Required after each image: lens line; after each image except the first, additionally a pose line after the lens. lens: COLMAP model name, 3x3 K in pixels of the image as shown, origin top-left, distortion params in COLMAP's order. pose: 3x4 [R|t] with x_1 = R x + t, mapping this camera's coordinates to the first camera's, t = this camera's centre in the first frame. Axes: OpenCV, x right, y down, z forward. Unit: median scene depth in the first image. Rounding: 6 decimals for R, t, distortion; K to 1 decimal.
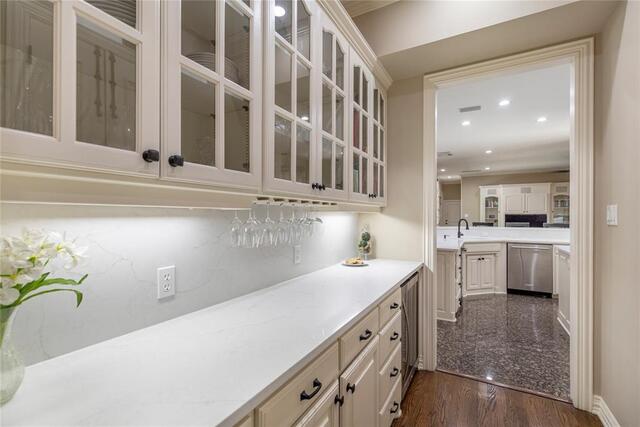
lens RADIAL K [[294.1, 0, 320.0], [0, 294.1, 213.5], [0, 0, 1]] dist [0.003817, 0.000175]
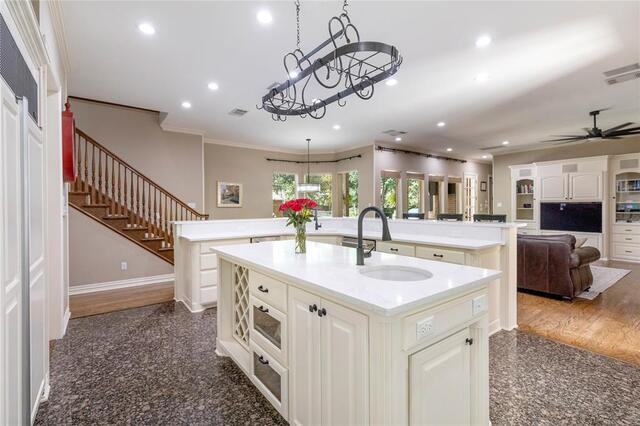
lens RADIAL K [[296.0, 0, 316.8], [0, 296.0, 202.9], [0, 0, 1]] dist [-0.000347, -0.000091]
pose [[0.908786, -0.011104, -0.417114, 0.444909], [0.008234, 0.999928, -0.008680, 0.005708], [0.417181, 0.004454, 0.908813, 0.098965]]
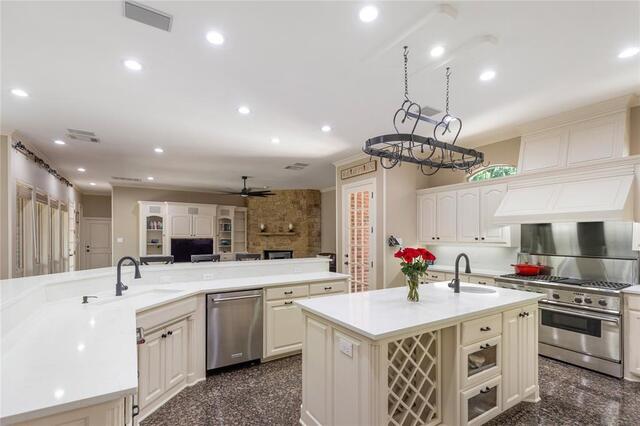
lens RADIAL K [[299.1, 0, 318.0], [0, 299.1, 234.3], [0, 0, 1]] dist [0.003172, 0.000479]
pose [[0.486796, 0.004140, 0.873506, 0.104619], [-0.005424, 0.999984, -0.001716, -0.009966], [-0.873499, -0.003902, 0.486810, 0.246513]]
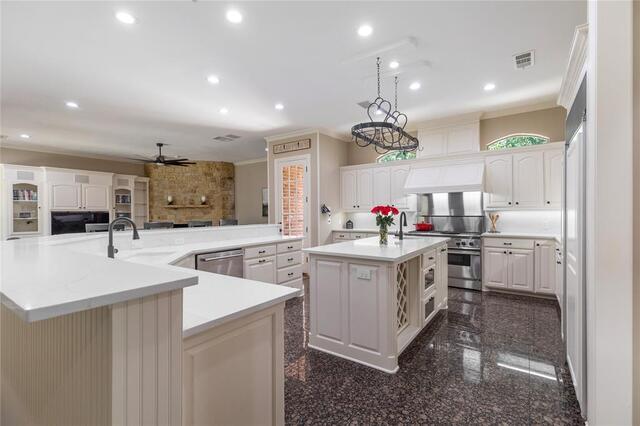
lens RADIAL K [[294.1, 0, 320.0], [0, 294.1, 213.0], [0, 0, 1]] dist [0.003817, 0.000175]
pose [[0.108822, -0.004009, 0.994053, 0.025528], [0.003037, 0.999989, 0.003701, 0.005816], [-0.994057, 0.002616, 0.108833, 0.326995]]
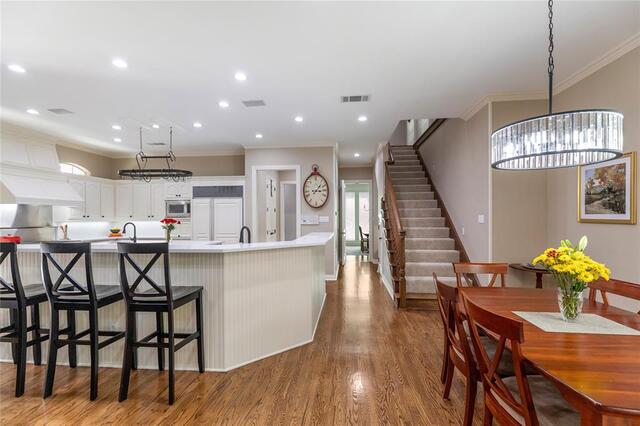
lens RADIAL K [[294.1, 0, 320.0], [0, 294.1, 213.0], [0, 0, 1]] dist [0.003817, 0.000175]
pose [[-0.915546, -0.002626, -0.402205, 0.307843], [0.009015, 0.999594, -0.027047, 0.007082], [0.402113, -0.028389, -0.915150, 0.858145]]
